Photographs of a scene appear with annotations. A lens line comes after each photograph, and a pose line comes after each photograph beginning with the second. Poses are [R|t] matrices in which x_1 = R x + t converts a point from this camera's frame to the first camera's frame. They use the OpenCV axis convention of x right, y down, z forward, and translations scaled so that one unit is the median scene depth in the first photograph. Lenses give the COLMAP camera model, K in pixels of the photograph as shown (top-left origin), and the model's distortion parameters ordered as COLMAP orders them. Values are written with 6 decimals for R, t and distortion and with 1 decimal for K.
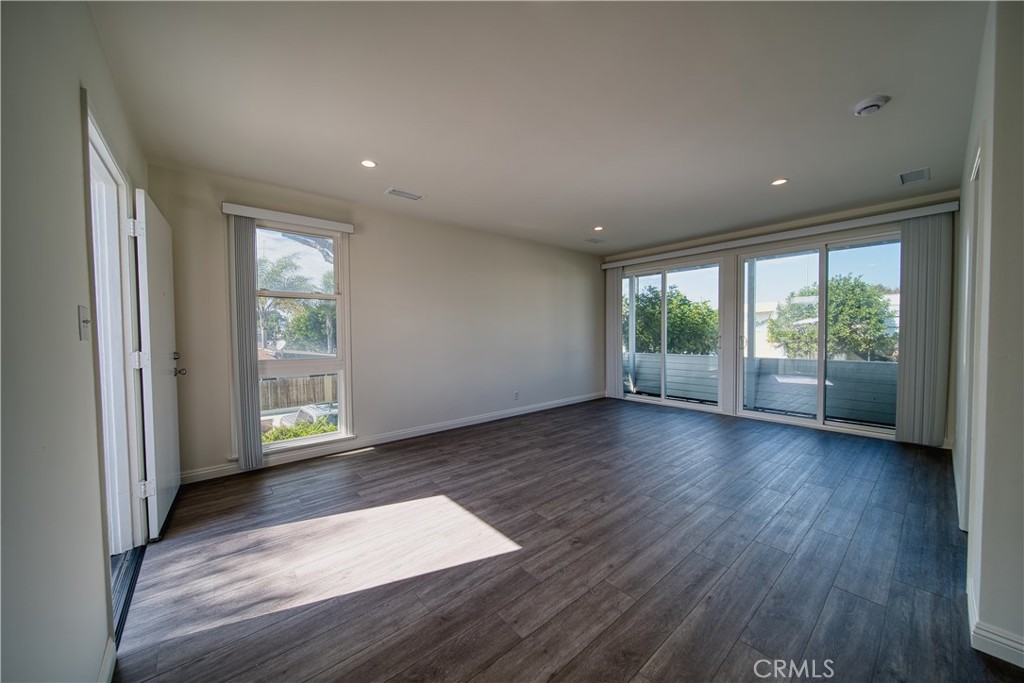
lens RADIAL K [[363.6, 0, 513.2], [0, 363.6, 343.9], [0, 0, 1]] dist [-0.001215, -0.000153]
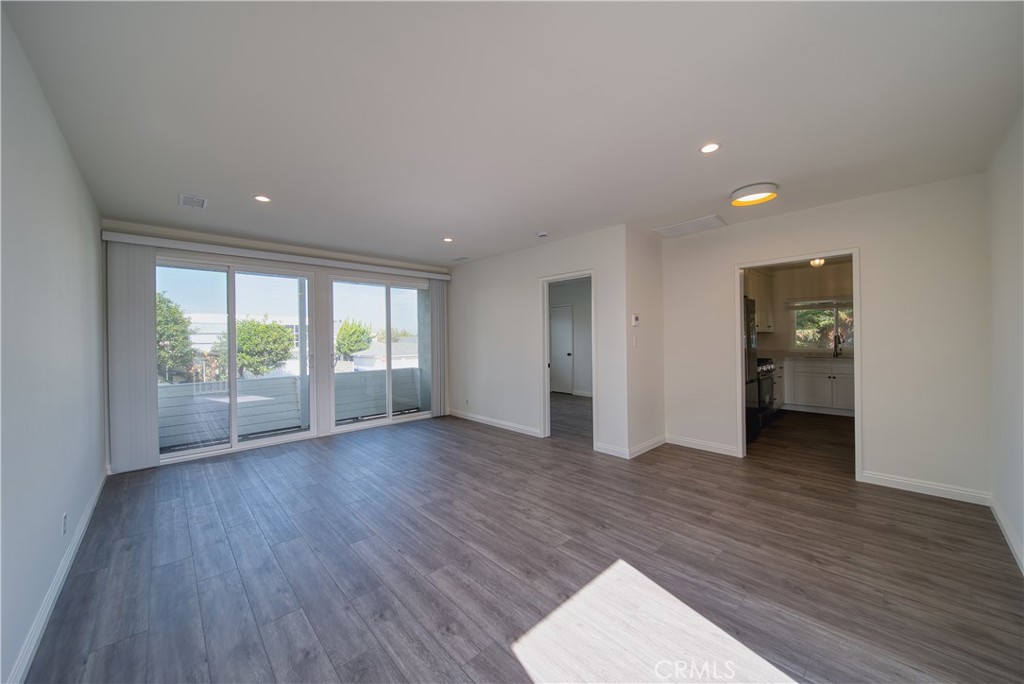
lens RADIAL K [[367.5, 0, 512.0], [0, 367.5, 342.0], [0, 0, 1]] dist [-0.002098, -0.000146]
pose [[-0.050732, 0.002244, 0.998710, -0.639102], [0.046736, 0.998907, 0.000130, -0.049221], [-0.997618, 0.046682, -0.050781, 0.831159]]
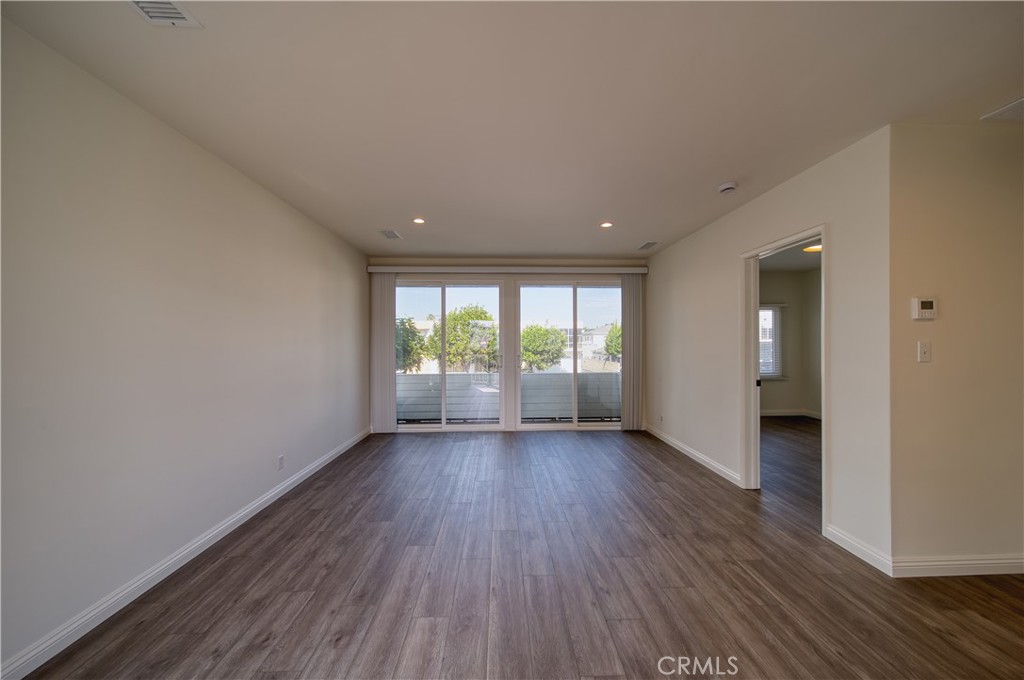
lens RADIAL K [[363.6, 0, 513.2], [0, 363.6, 342.4], [0, 0, 1]] dist [-0.001215, -0.000153]
pose [[0.619760, 0.010592, 0.784720, -0.347686], [0.021988, 0.999282, -0.030853, -0.040836], [-0.784484, 0.036375, 0.619082, 0.519501]]
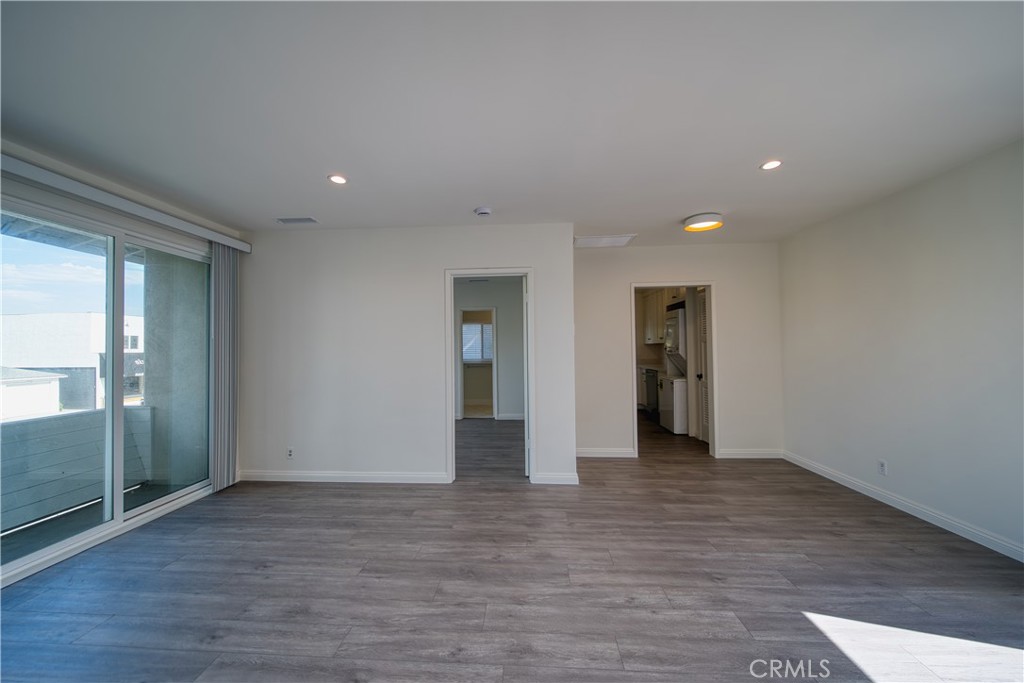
lens RADIAL K [[363.6, 0, 513.2], [0, 363.6, 343.9], [0, 0, 1]] dist [-0.001215, -0.000153]
pose [[-0.721839, 0.026776, 0.691543, -0.076897], [0.040047, 0.999193, 0.003115, -0.071885], [-0.690902, 0.029943, -0.722328, 1.292022]]
